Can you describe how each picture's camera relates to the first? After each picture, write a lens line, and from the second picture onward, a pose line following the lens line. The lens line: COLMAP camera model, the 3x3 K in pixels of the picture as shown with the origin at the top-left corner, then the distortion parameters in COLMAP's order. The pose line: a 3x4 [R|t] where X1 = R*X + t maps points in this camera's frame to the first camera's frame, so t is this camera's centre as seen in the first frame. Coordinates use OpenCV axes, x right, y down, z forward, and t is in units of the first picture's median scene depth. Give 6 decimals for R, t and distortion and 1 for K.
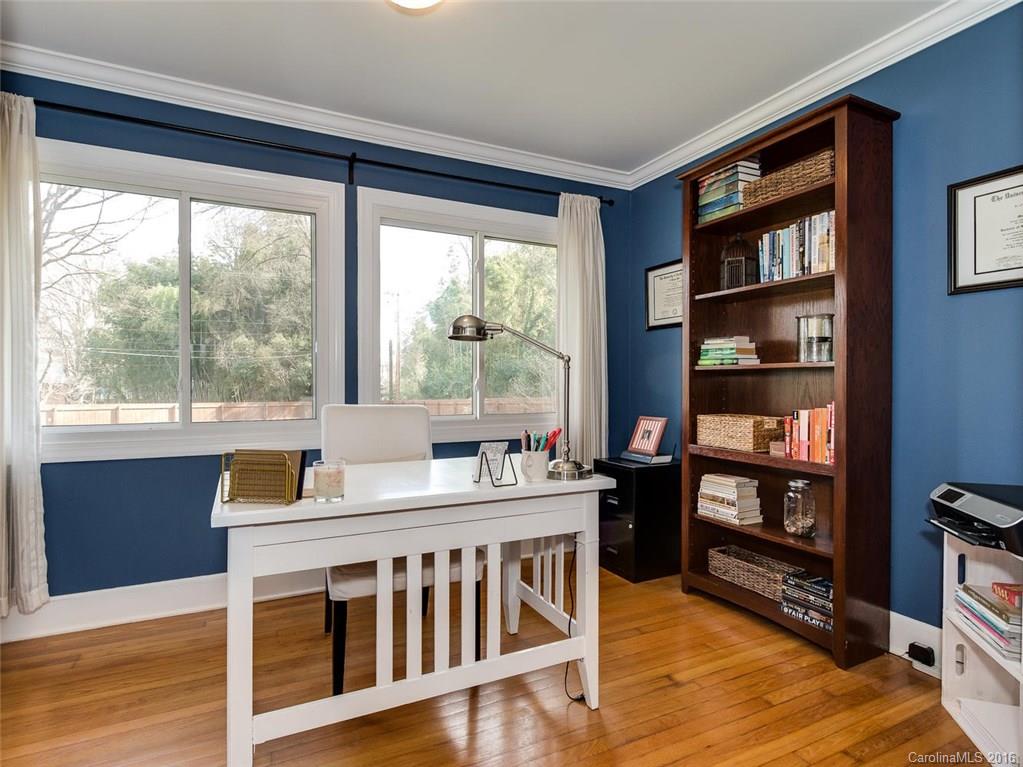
lens RADIAL K [[554.5, 0, 511.5], [0, 554.5, 383.5], [0, 0, 1]] dist [-0.001205, -0.000246]
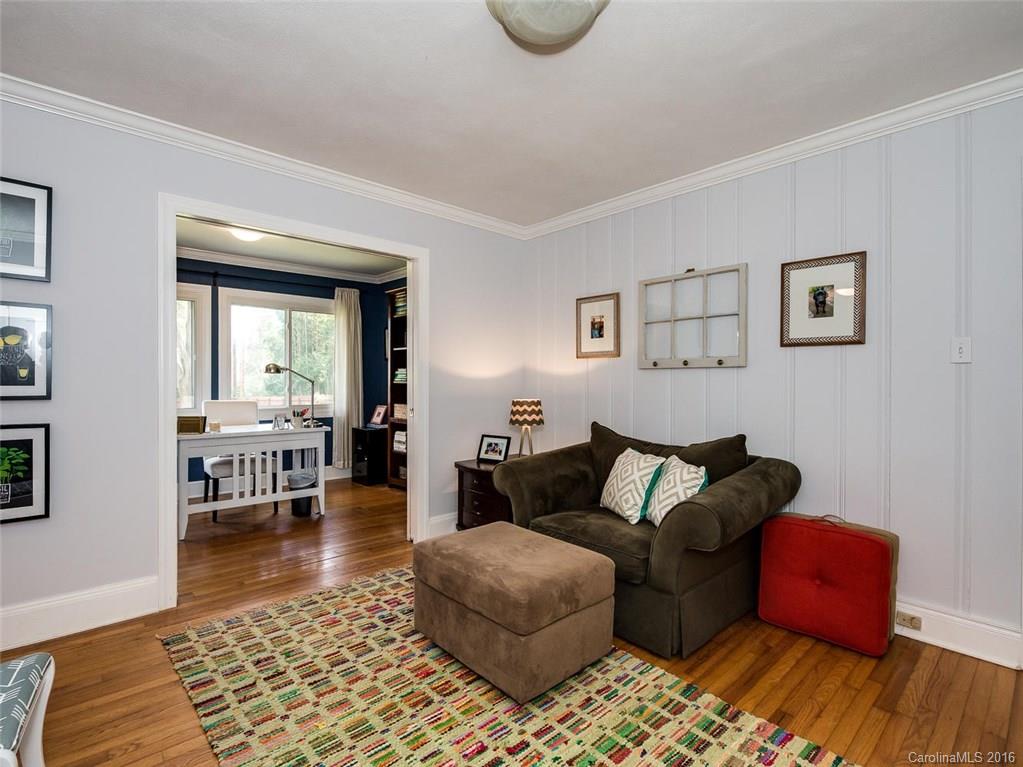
lens RADIAL K [[501.6, 0, 494.5], [0, 501.6, 384.7], [0, 0, 1]] dist [-0.002096, -0.000418]
pose [[0.965143, 0.001083, 0.261720, 0.201458], [-0.002880, 0.999975, 0.006482, -0.031812], [-0.261706, -0.007010, 0.965122, -0.977379]]
